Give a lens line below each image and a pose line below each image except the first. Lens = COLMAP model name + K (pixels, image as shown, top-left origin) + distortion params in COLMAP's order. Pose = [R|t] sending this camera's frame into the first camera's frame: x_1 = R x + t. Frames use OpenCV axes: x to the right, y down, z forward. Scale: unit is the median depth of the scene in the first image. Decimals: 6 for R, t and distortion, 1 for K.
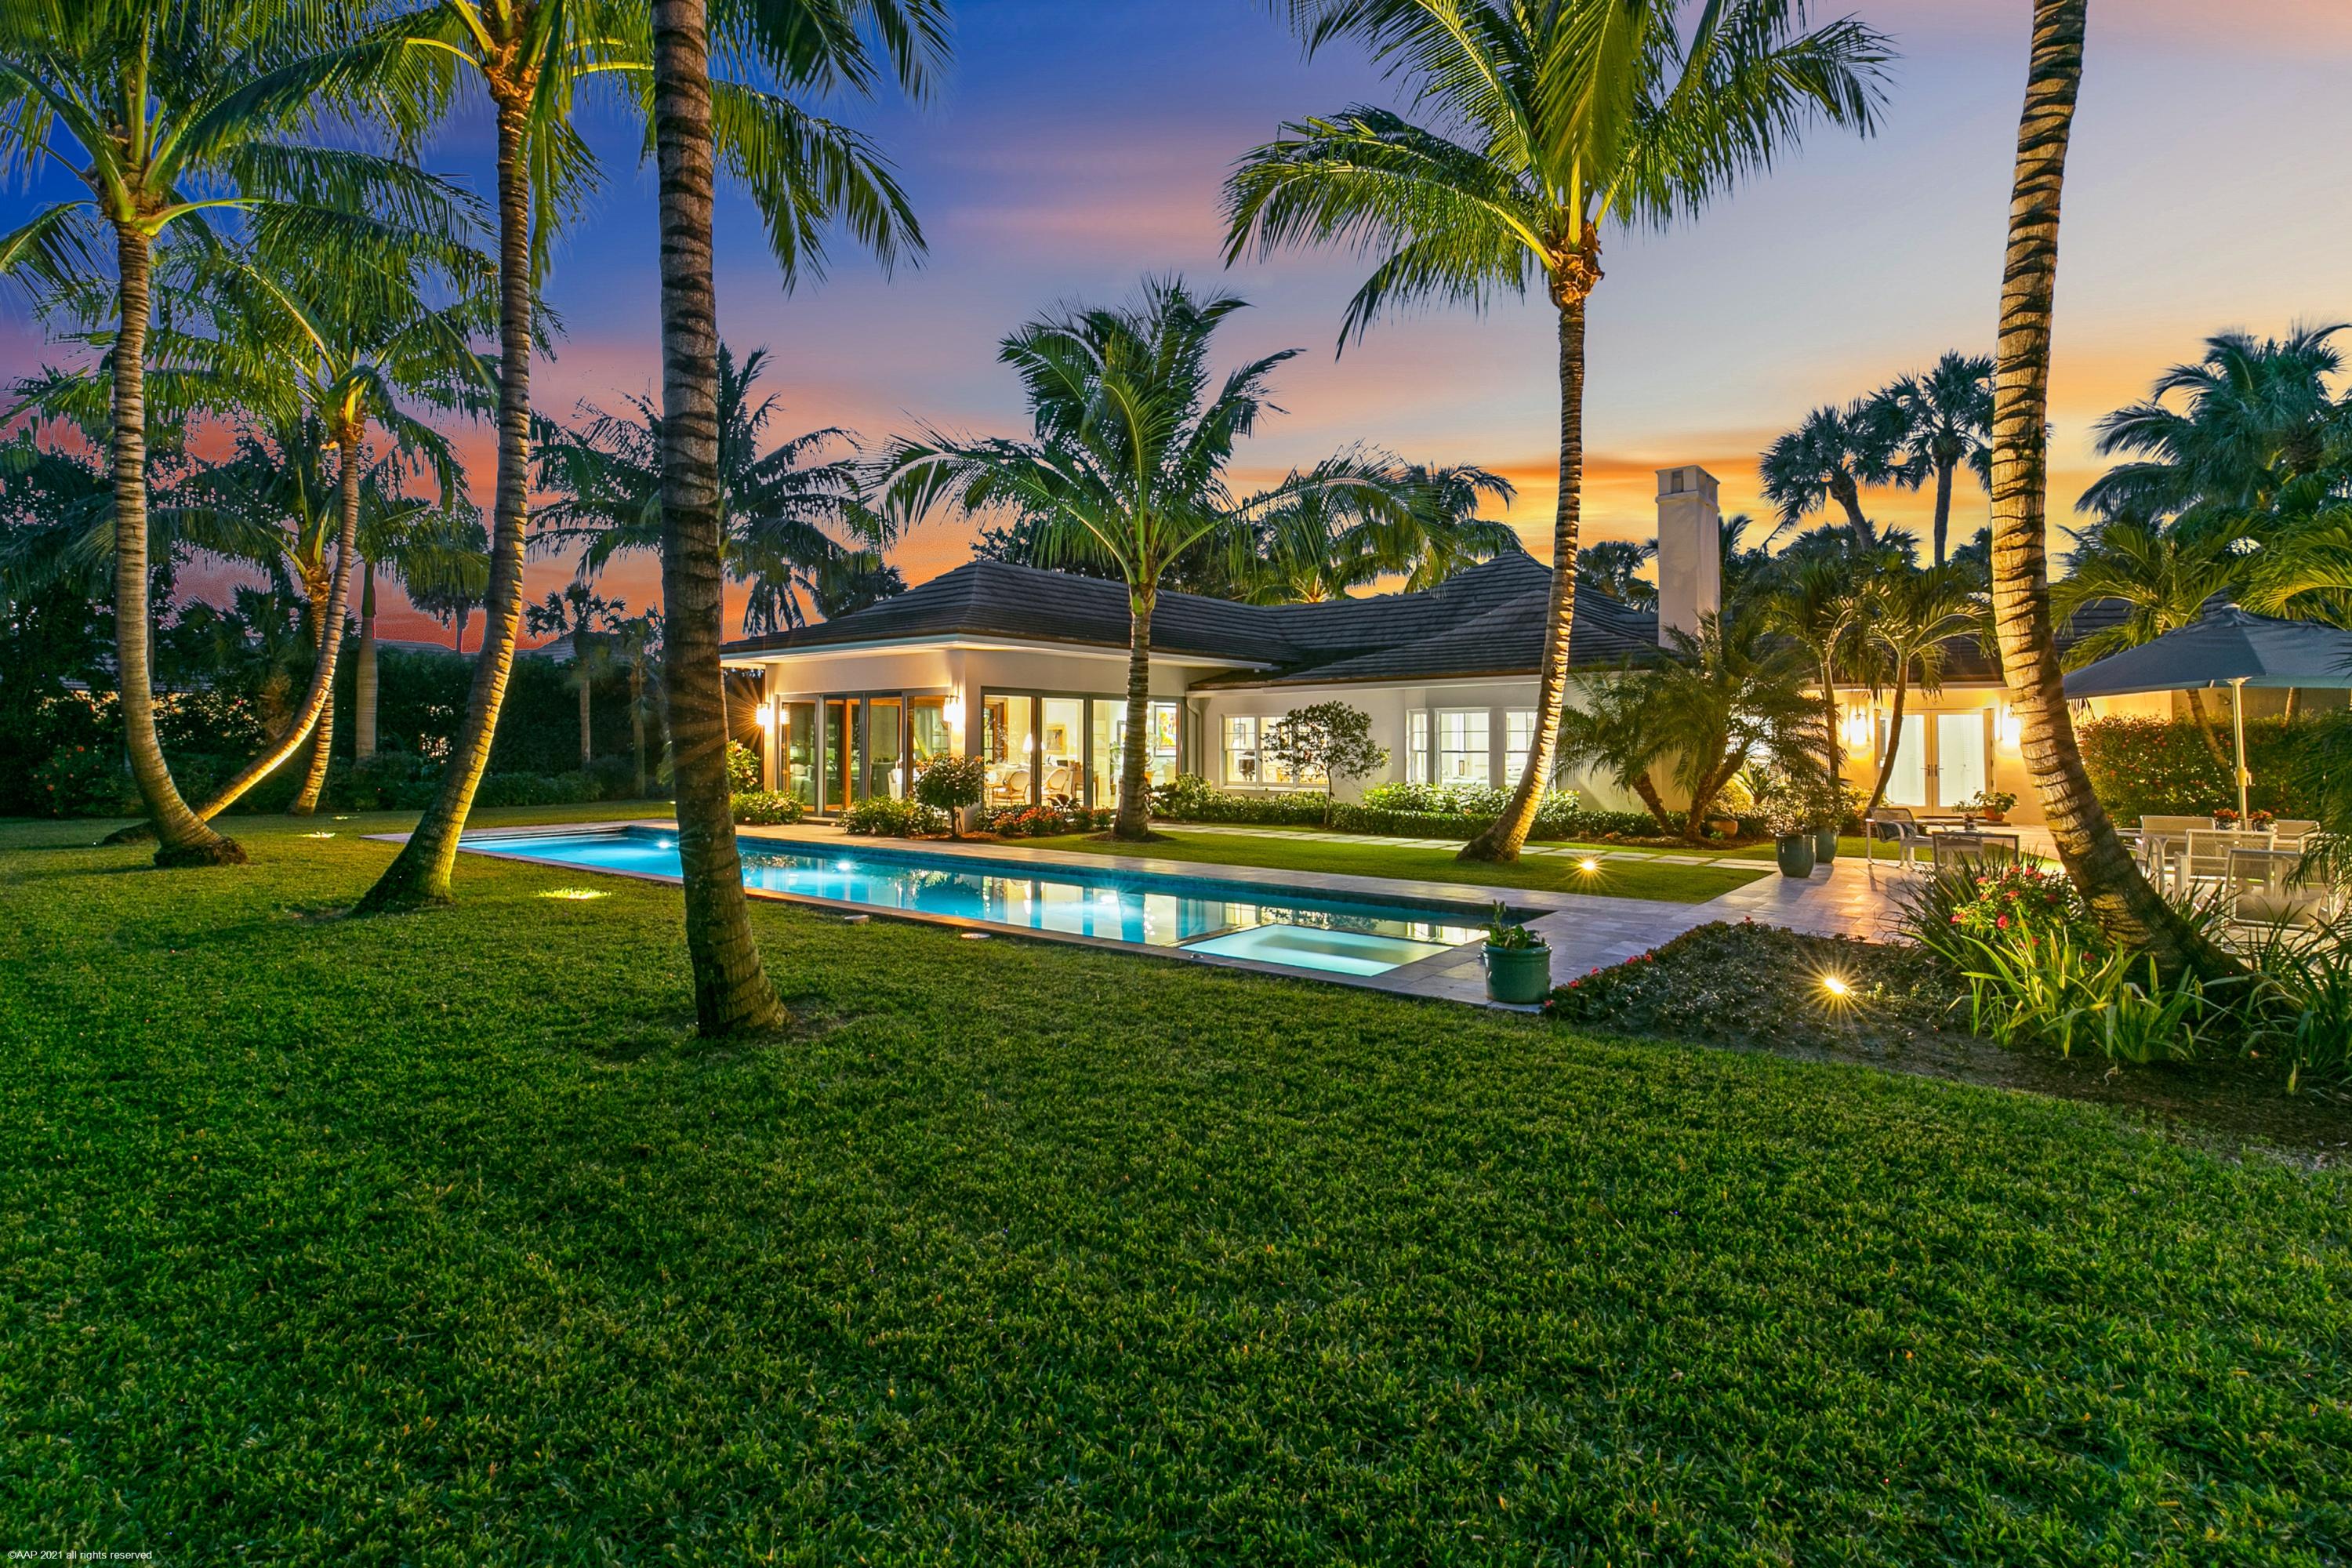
lens RADIAL K [[1079.1, 0, 1180.6], [0, 1079.1, 760.9], [0, 0, 1]] dist [-0.037243, 0.001227]
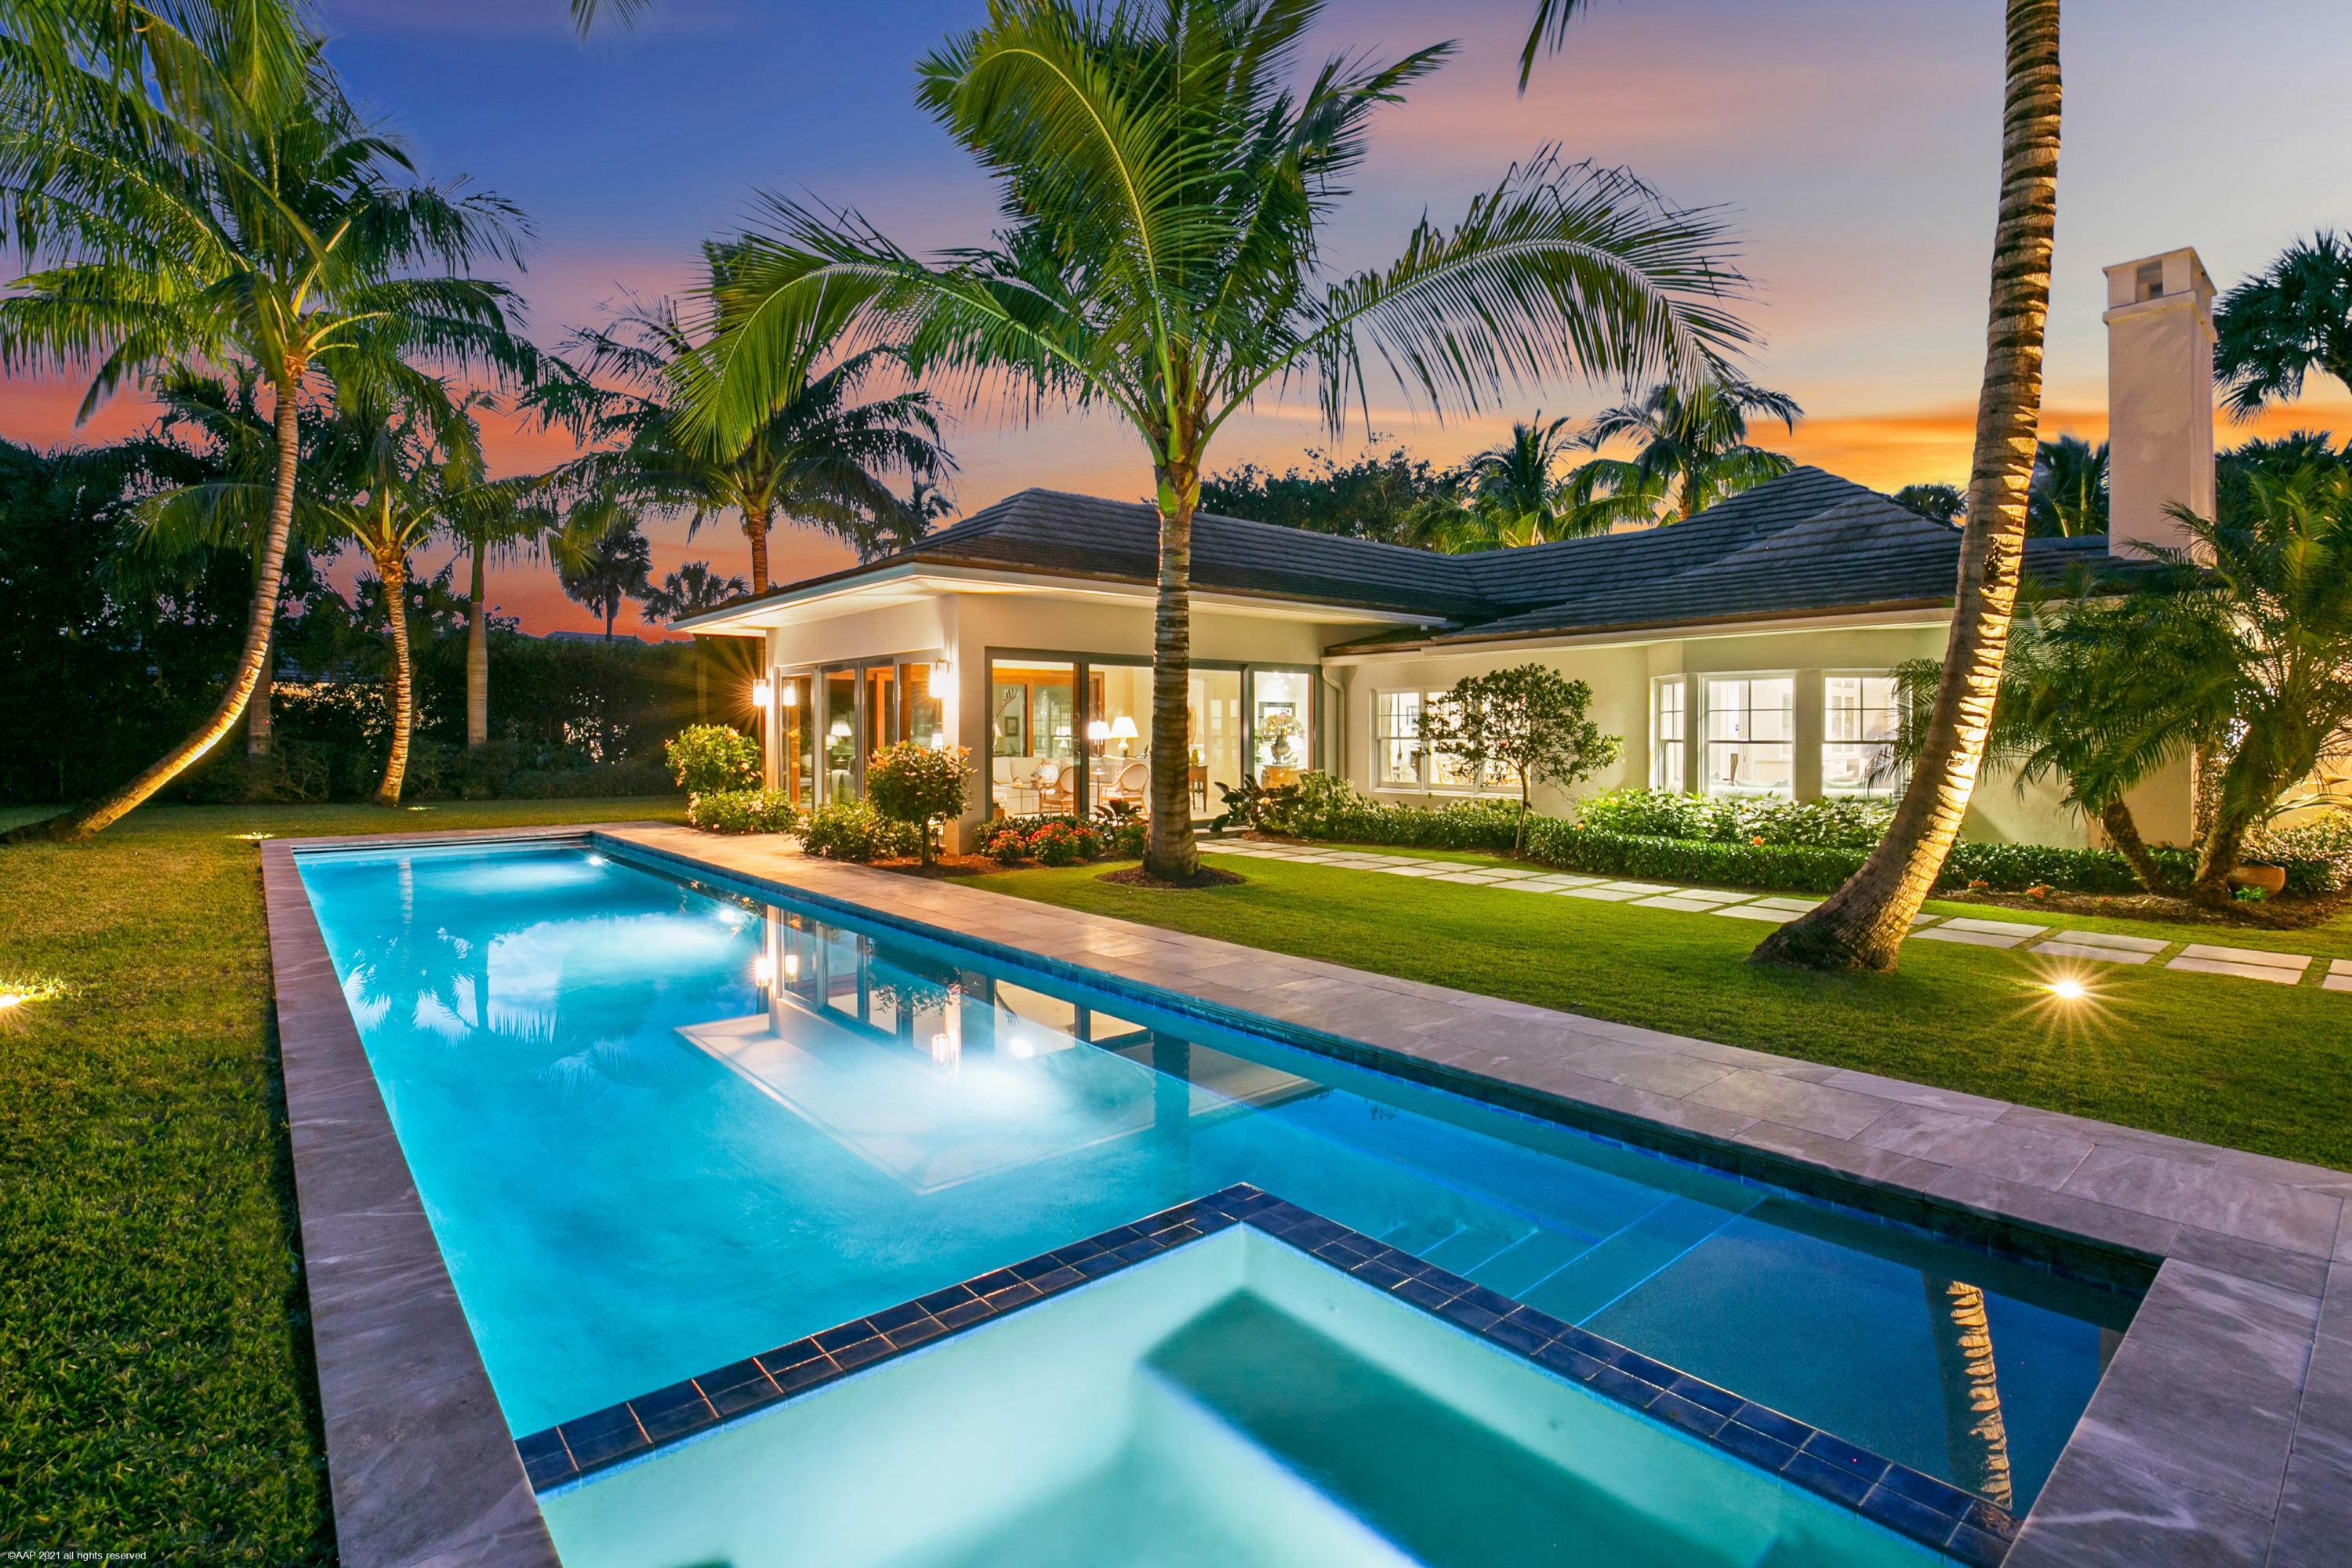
lens RADIAL K [[1079.1, 0, 1094.5], [0, 1079.1, 760.5], [0, 0, 1]] dist [-0.037243, 0.001227]
pose [[0.962774, 0.006242, -0.270234, 0.063415], [-0.003479, 0.999937, 0.010703, -0.002802], [0.270284, -0.009364, 0.962735, 0.297973]]
